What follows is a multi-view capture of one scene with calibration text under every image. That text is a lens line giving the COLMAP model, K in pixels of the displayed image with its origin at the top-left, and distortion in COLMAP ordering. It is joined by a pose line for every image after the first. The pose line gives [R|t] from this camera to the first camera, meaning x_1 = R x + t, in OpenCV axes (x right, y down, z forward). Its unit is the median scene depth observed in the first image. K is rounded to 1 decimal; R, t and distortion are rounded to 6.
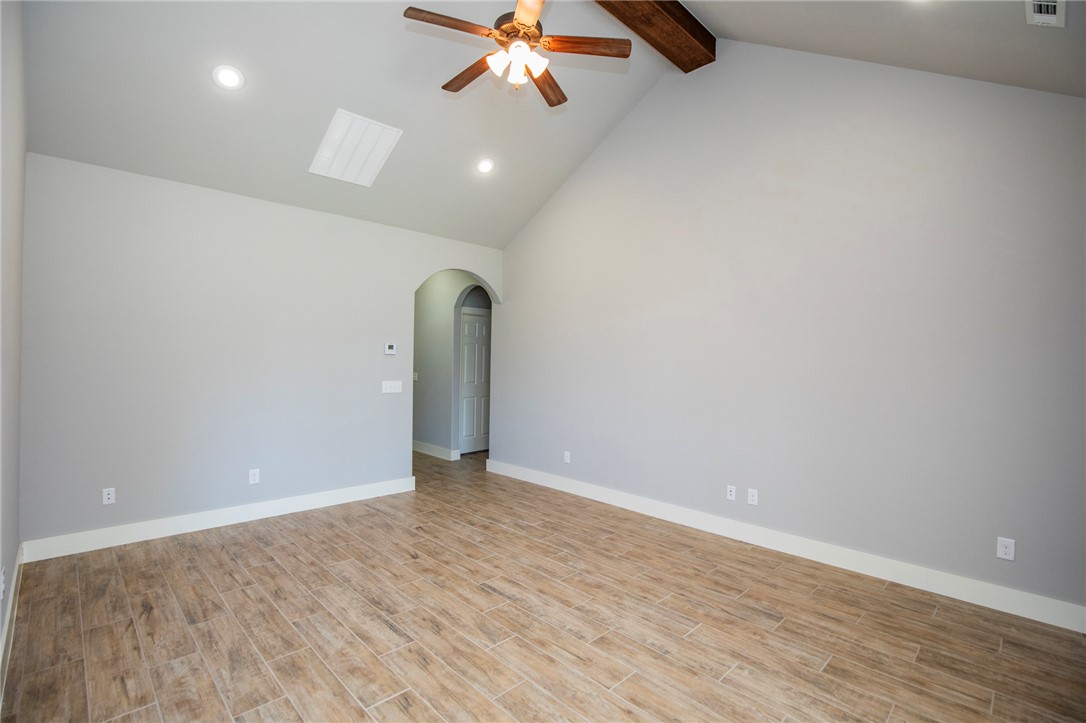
lens RADIAL K [[504.3, 0, 546.8], [0, 504.3, 356.7], [0, 0, 1]] dist [-0.030445, 0.004488]
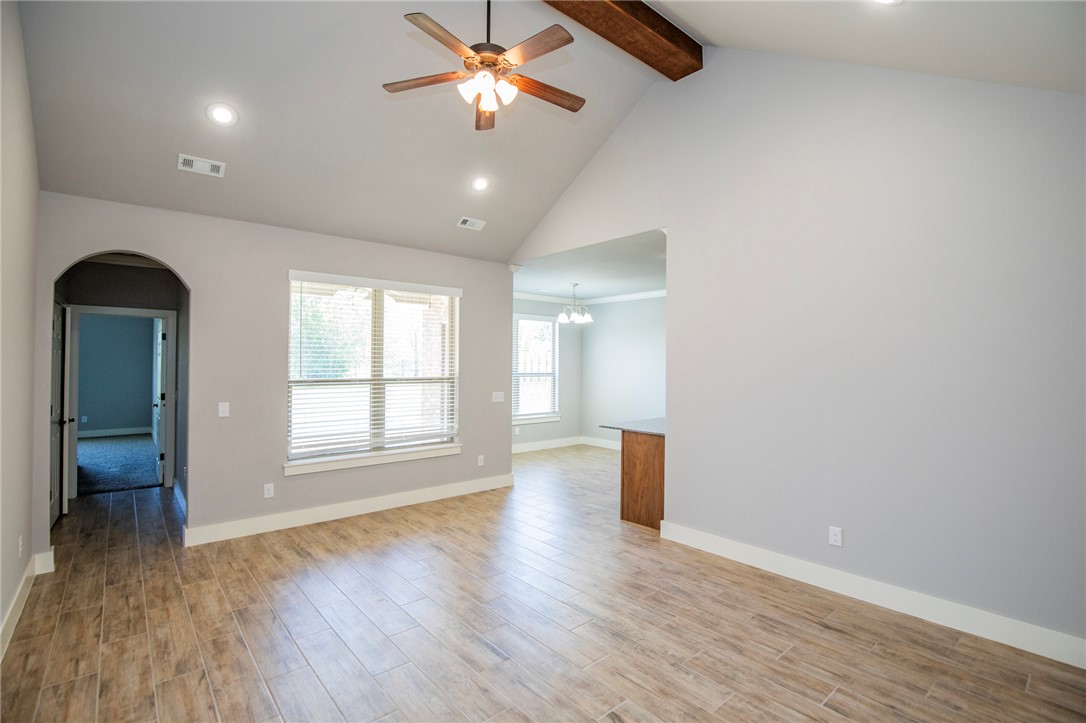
lens RADIAL K [[504.3, 0, 540.6], [0, 504.3, 353.7], [0, 0, 1]] dist [-0.030445, 0.004488]
pose [[-0.996389, -0.020909, 0.082294, -0.236877], [-0.022444, 0.999590, -0.017778, -0.027955], [-0.081889, -0.019561, -0.996449, 1.791266]]
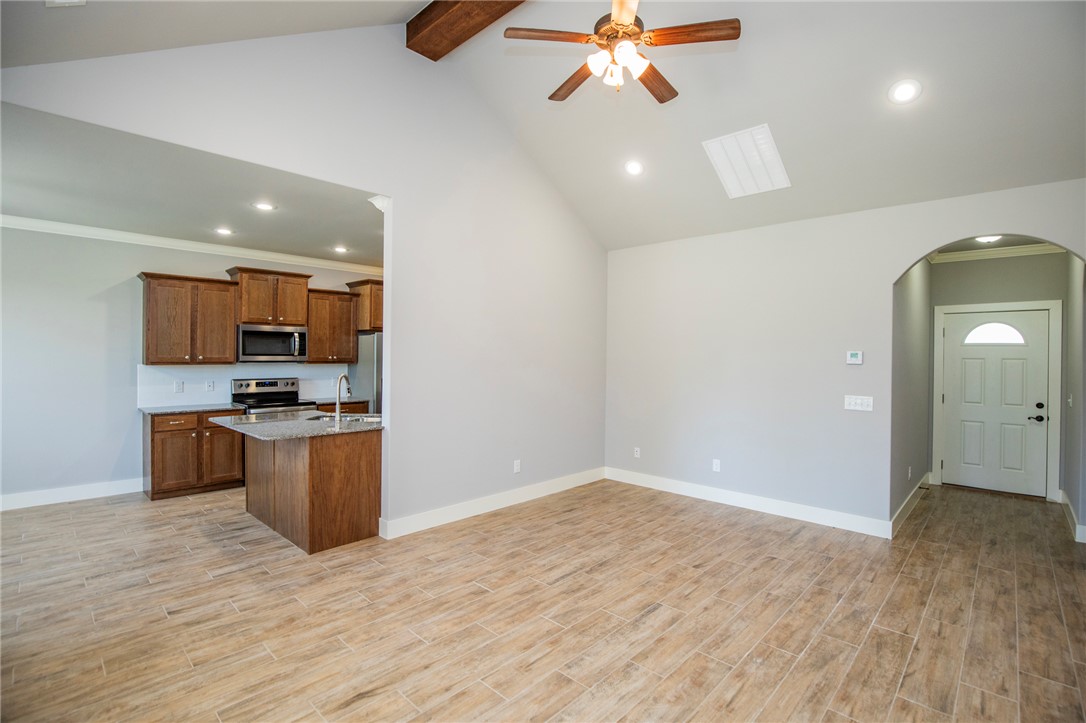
lens RADIAL K [[504.3, 0, 558.6], [0, 504.3, 357.9], [0, 0, 1]] dist [-0.030445, 0.004488]
pose [[0.041383, -0.011659, -0.999075, 0.807180], [-0.010437, 0.999872, -0.012101, -0.000029], [0.999089, 0.010929, 0.041256, 0.755215]]
